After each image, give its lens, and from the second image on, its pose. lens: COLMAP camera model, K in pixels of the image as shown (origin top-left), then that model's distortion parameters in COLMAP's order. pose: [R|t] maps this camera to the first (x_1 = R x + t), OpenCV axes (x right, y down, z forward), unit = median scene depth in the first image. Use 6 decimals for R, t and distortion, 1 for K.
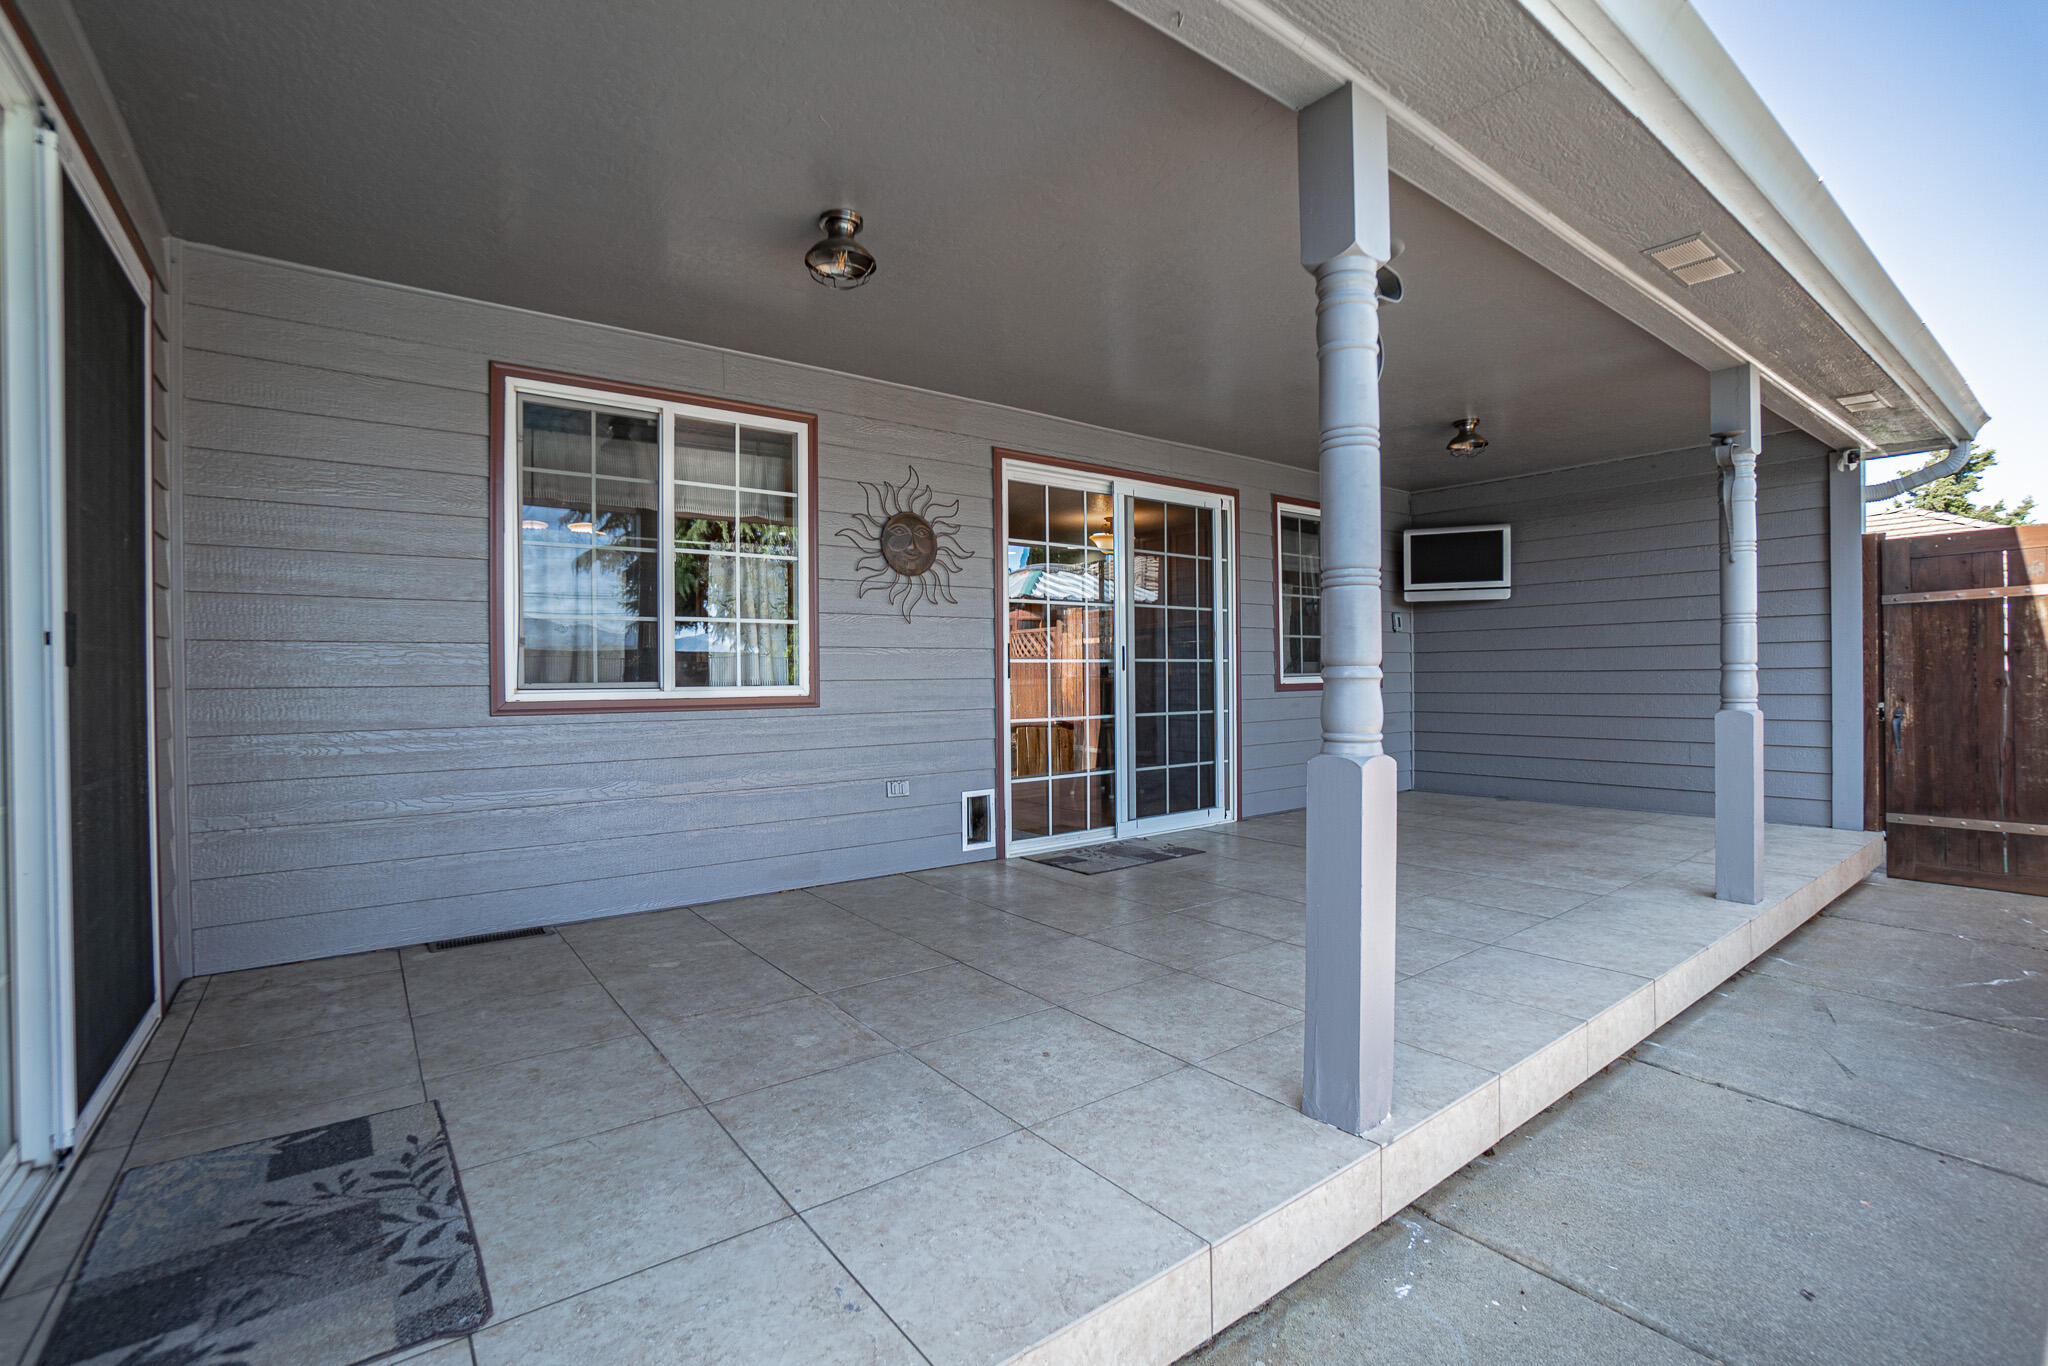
lens RADIAL K [[903.6, 0, 1012.8], [0, 903.6, 682.2], [0, 0, 1]] dist [-0.066336, 0.023802]
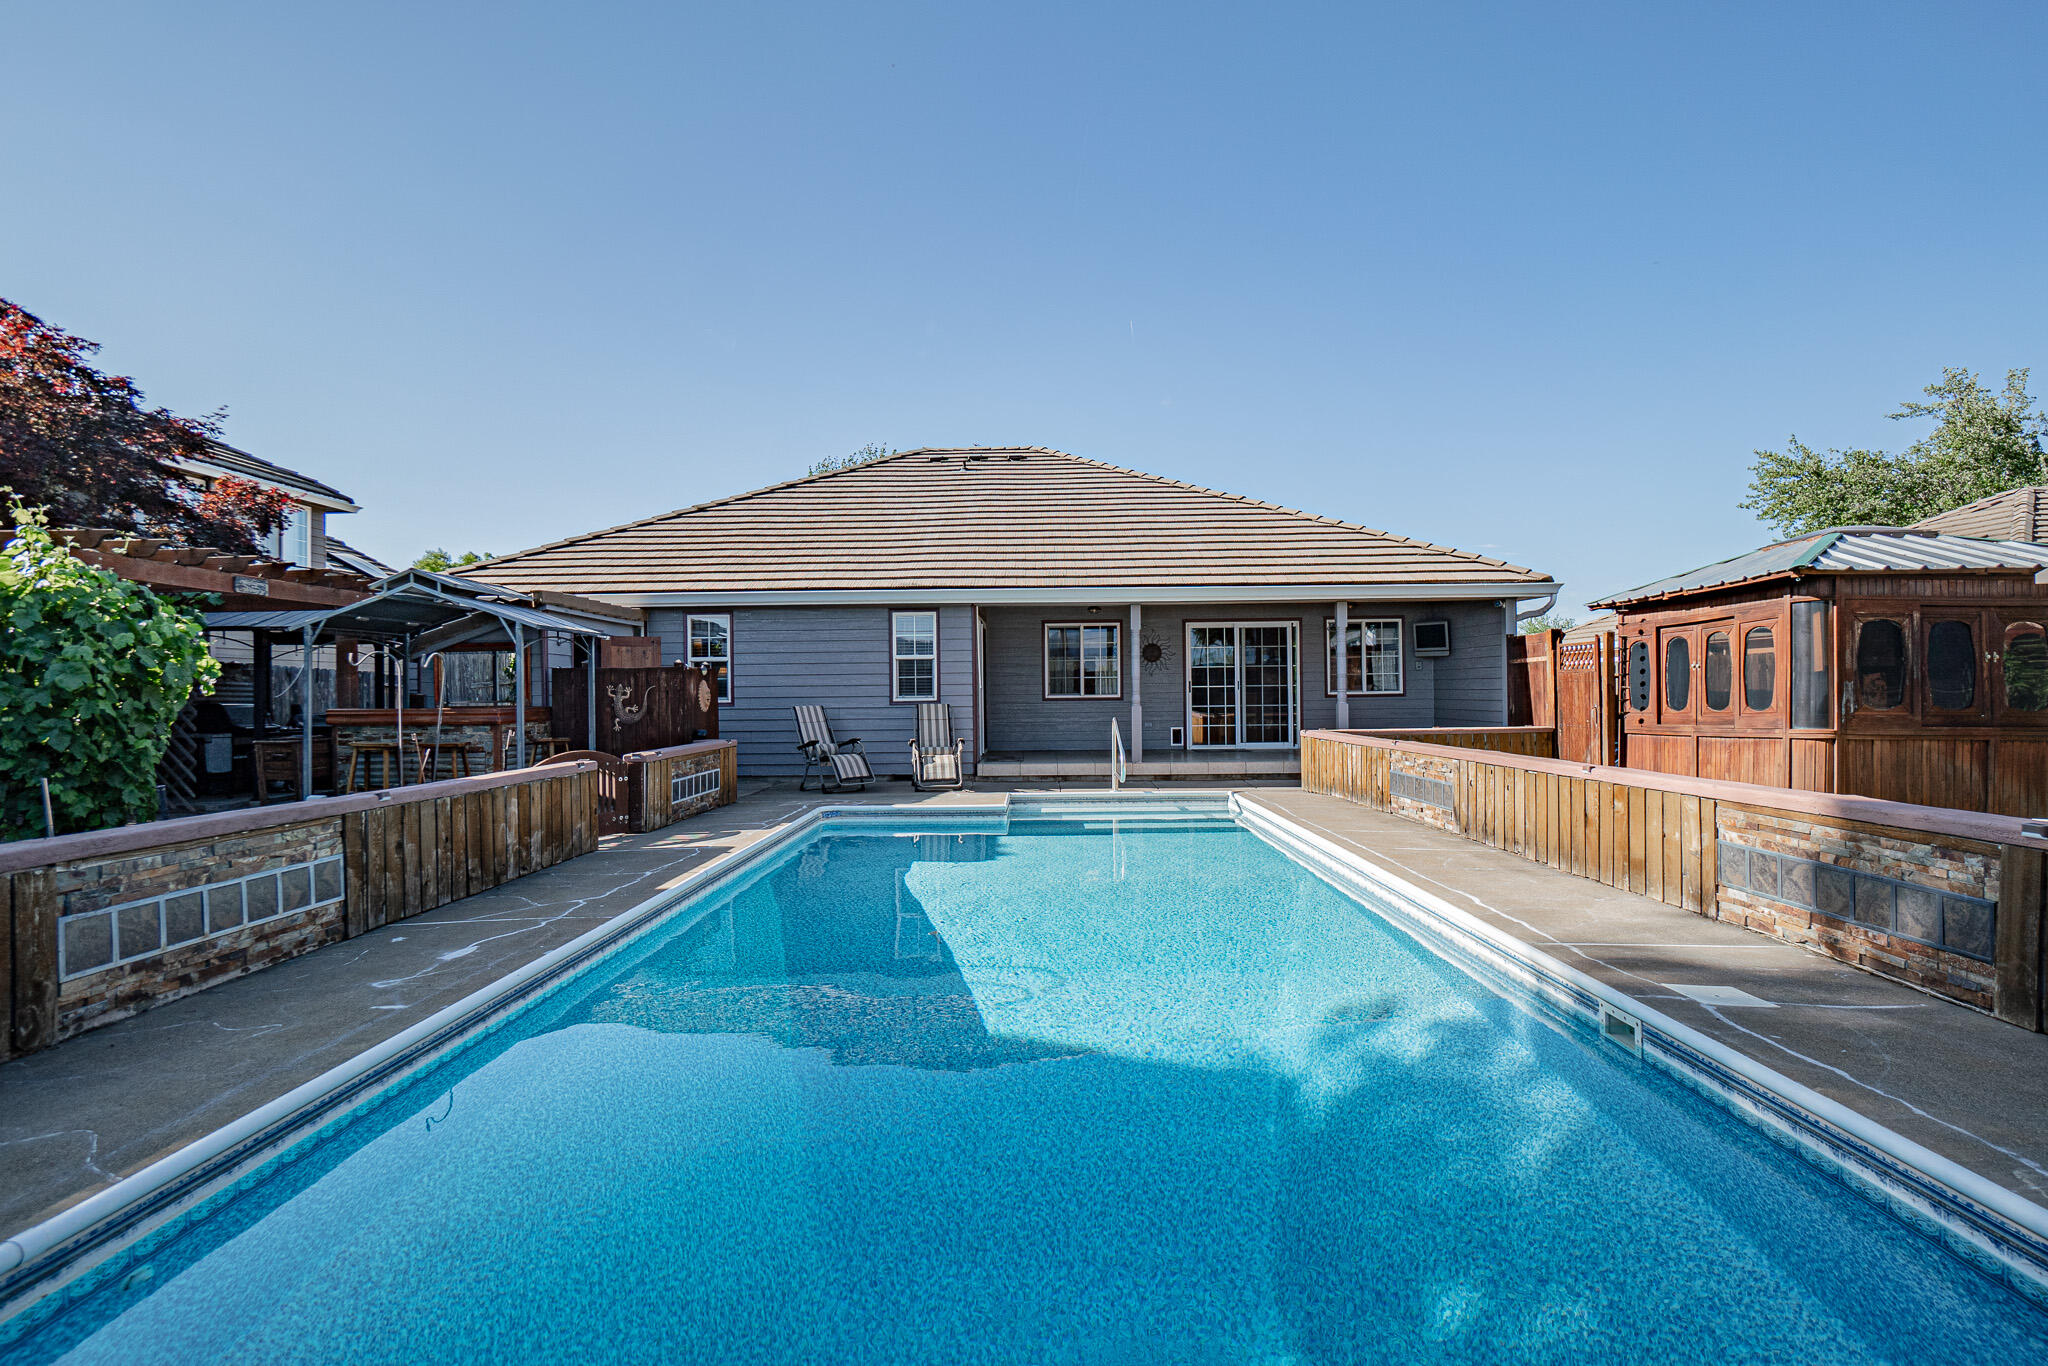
lens RADIAL K [[1015.1, 0, 1010.3], [0, 1015.1, 684.6], [0, 0, 1]] dist [-0.054354, 0.027796]
pose [[0.793093, -0.000836, -0.609100, 1.532344], [-0.002616, 0.999985, -0.004778, -0.011765], [0.609095, 0.005383, 0.793079, -2.015680]]
